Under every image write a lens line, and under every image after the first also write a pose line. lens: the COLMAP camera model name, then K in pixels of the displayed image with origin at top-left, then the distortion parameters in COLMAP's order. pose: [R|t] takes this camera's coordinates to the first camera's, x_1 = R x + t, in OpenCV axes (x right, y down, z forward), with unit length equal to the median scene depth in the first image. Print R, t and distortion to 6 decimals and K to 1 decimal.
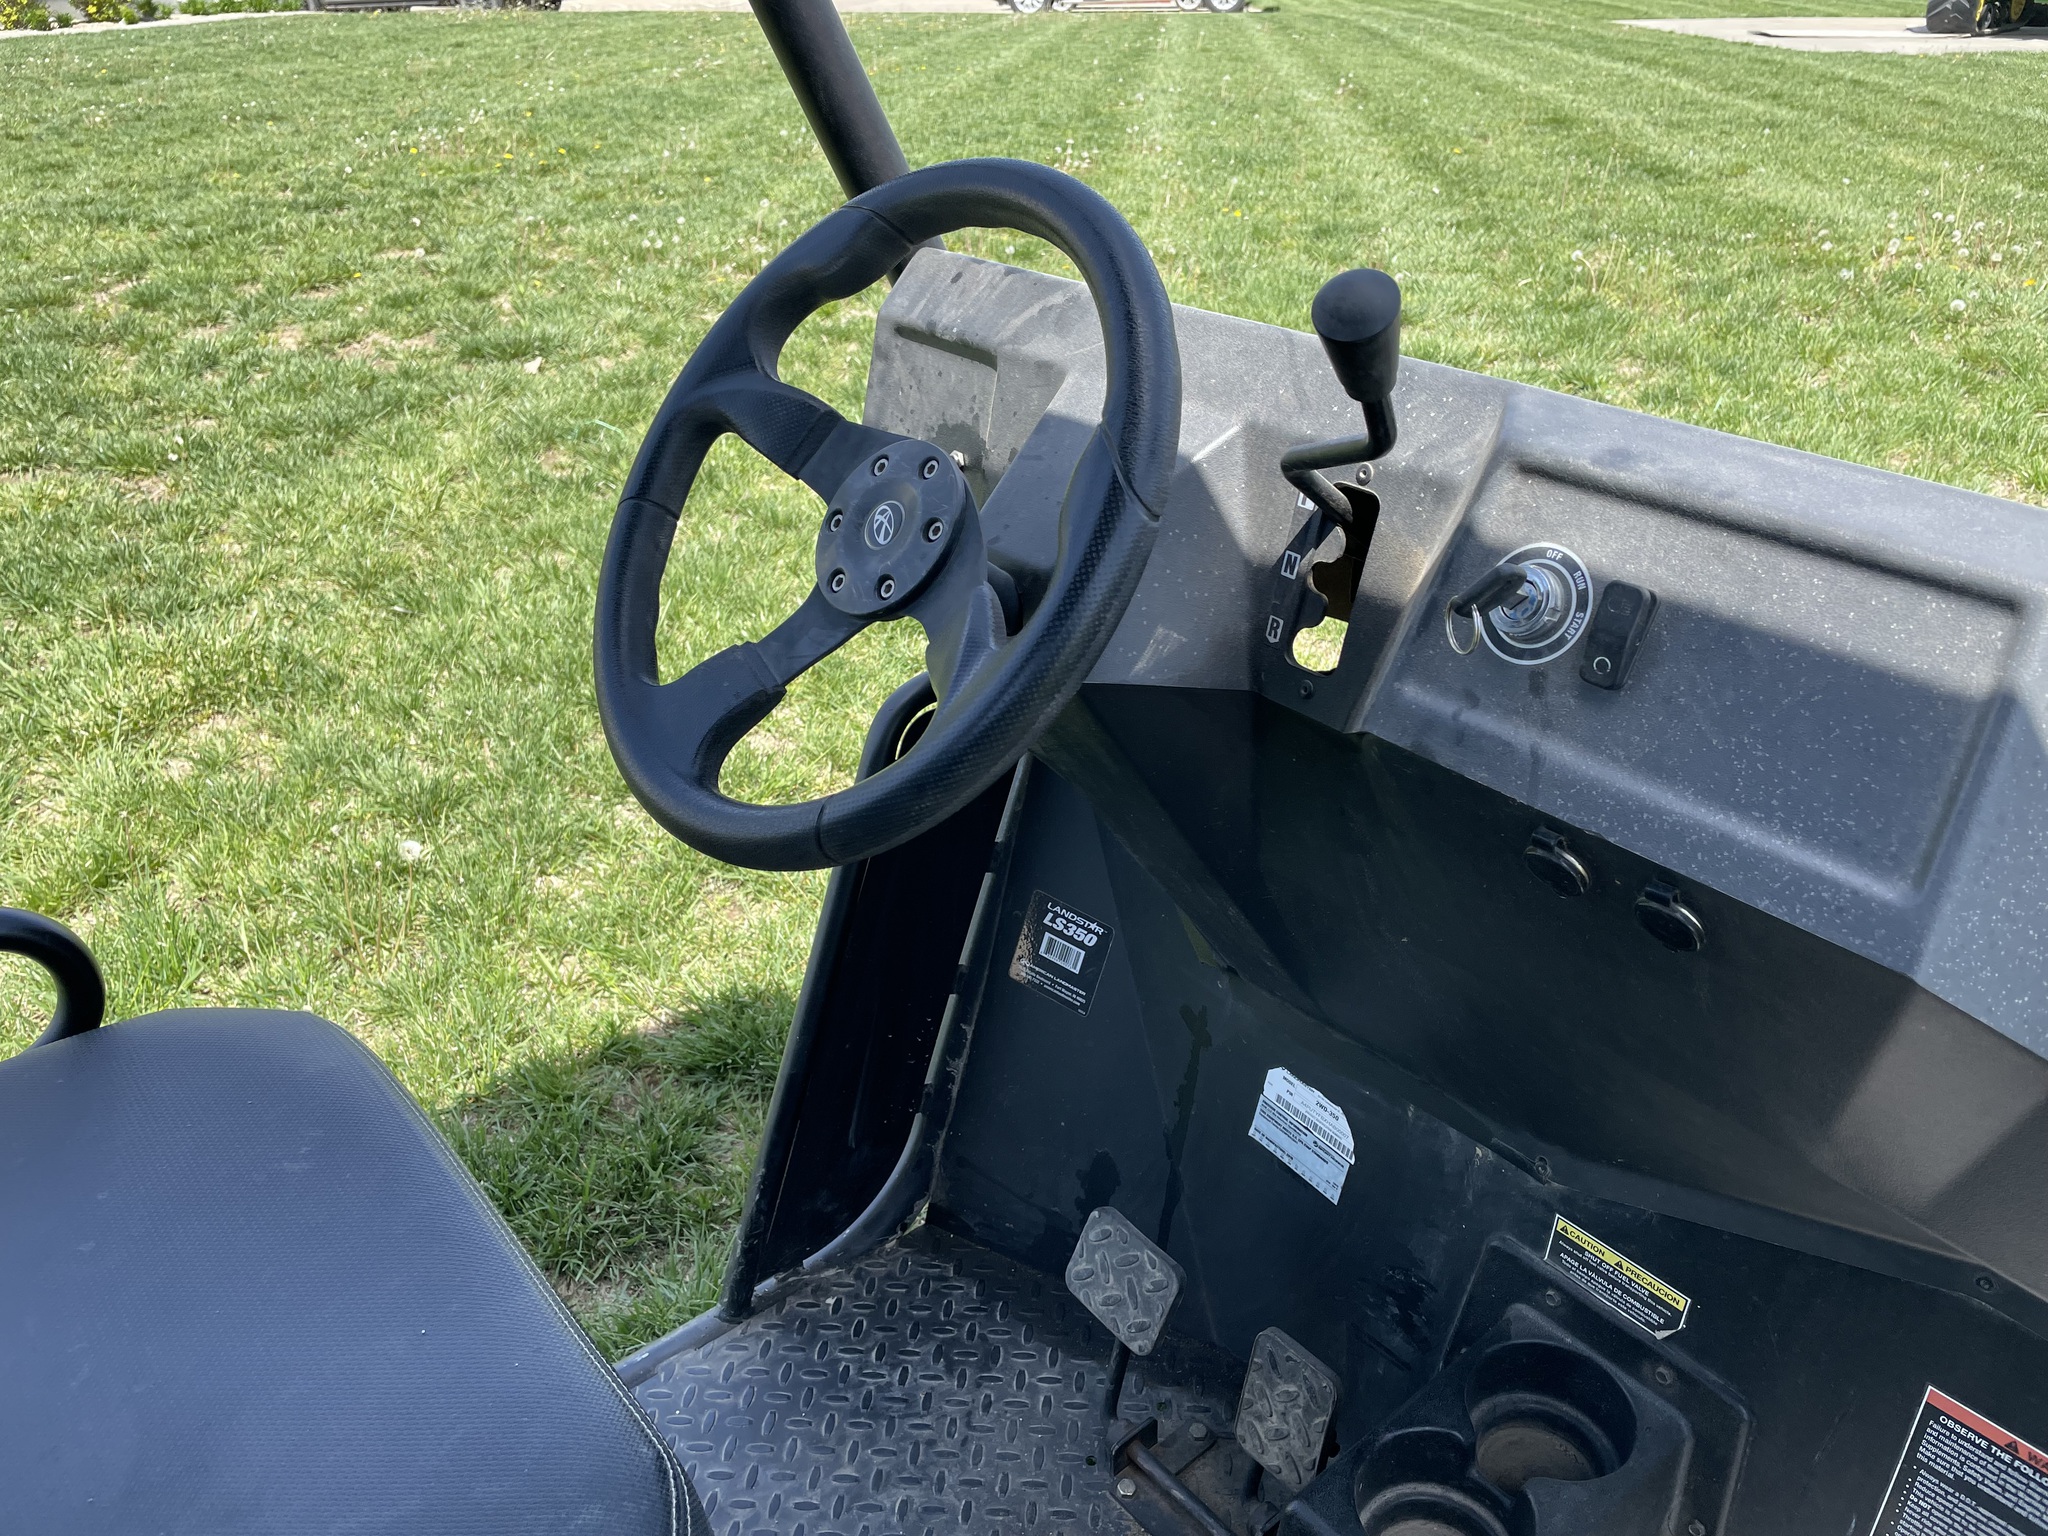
lens RADIAL K [[1558.2, 0, 1021.1], [0, 1558.2, 744.5], [0, 0, 1]] dist [0.074560, -0.110141]
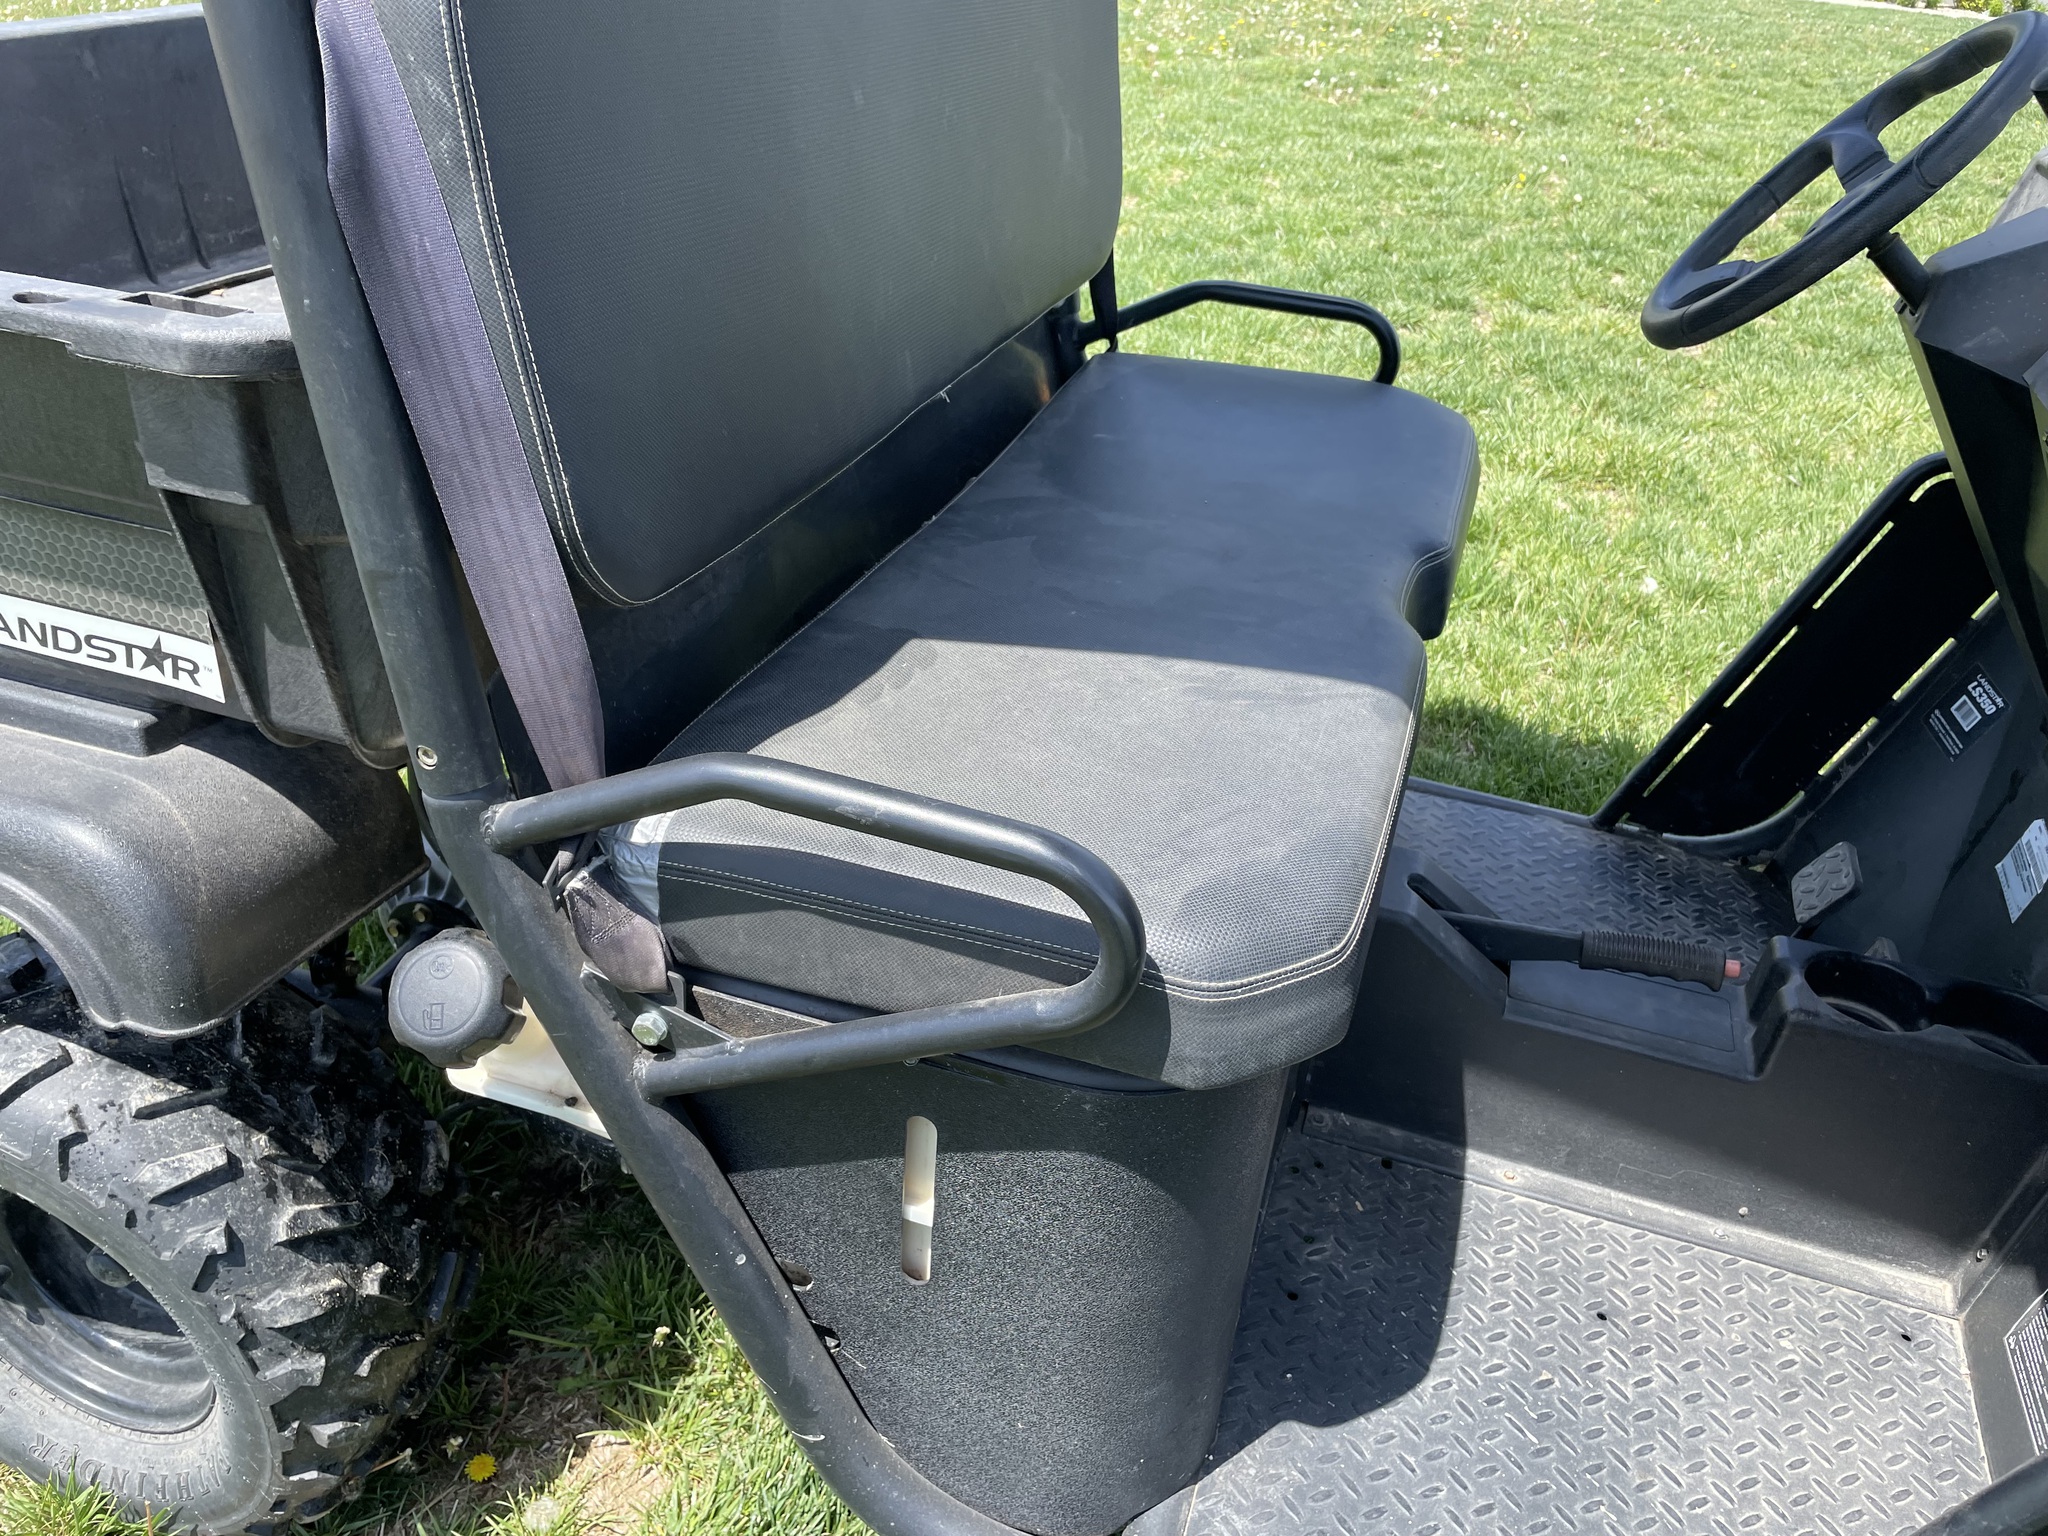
lens RADIAL K [[1551.7, 0, 1003.8], [0, 1551.7, 764.1], [0, 0, 1]] dist [0.085343, -0.125633]
pose [[0.527391, 0.477268, -0.702904, 0.108052], [-0.465956, 0.854273, 0.230438, 0.048736], [0.710453, 0.205992, 0.672922, -0.079704]]
